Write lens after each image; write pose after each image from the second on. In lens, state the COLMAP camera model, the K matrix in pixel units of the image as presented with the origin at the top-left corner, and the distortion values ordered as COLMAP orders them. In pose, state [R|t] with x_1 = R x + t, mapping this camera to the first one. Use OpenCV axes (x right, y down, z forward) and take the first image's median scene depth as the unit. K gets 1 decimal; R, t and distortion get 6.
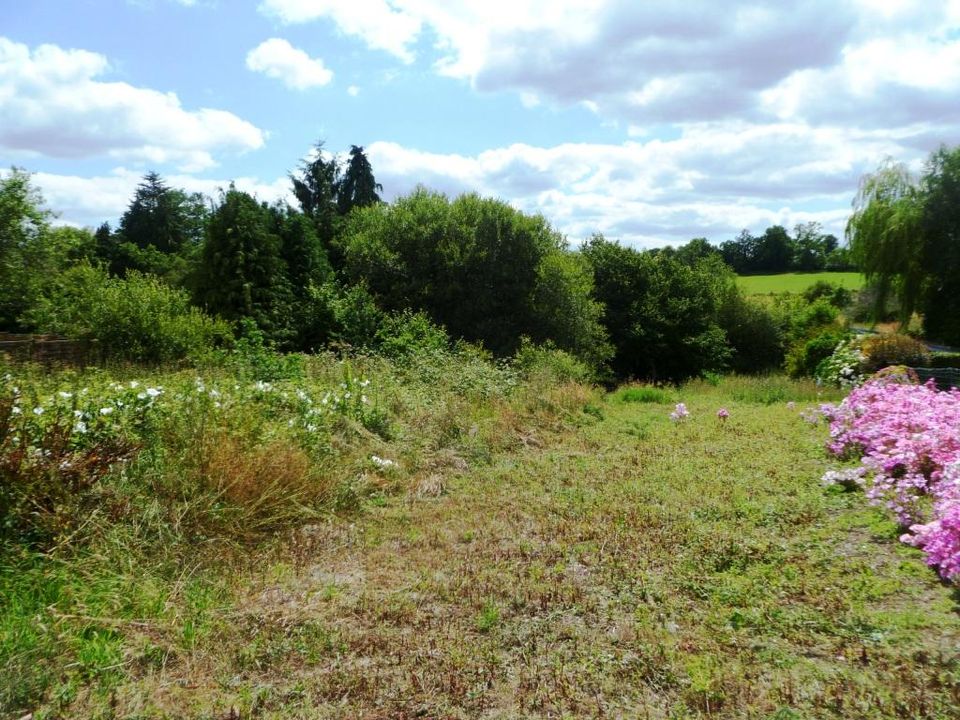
lens RADIAL K [[895.9, 0, 479.8], [0, 895.9, 338.1], [0, 0, 1]] dist [-0.084607, 0.029668]
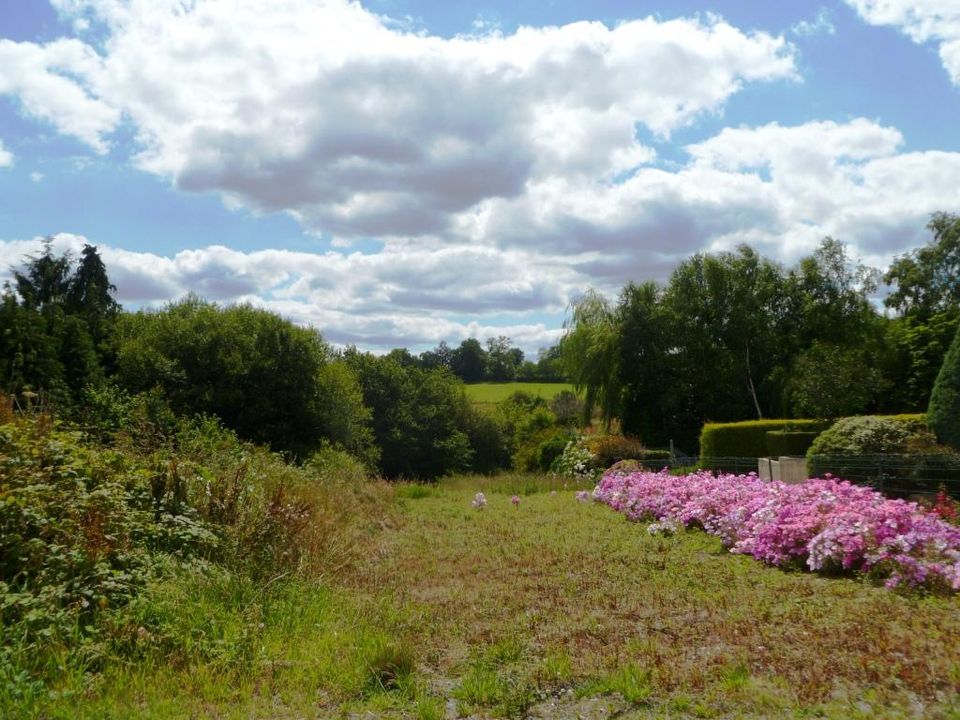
lens RADIAL K [[1011.0, 0, 489.2], [0, 1011.0, 361.4], [0, 0, 1]] dist [-0.143995, 0.188686]
pose [[0.908449, 0.025672, 0.417208, -0.178864], [0.011380, 0.996223, -0.086080, 0.007348], [-0.417842, 0.082947, 0.904725, -0.133813]]
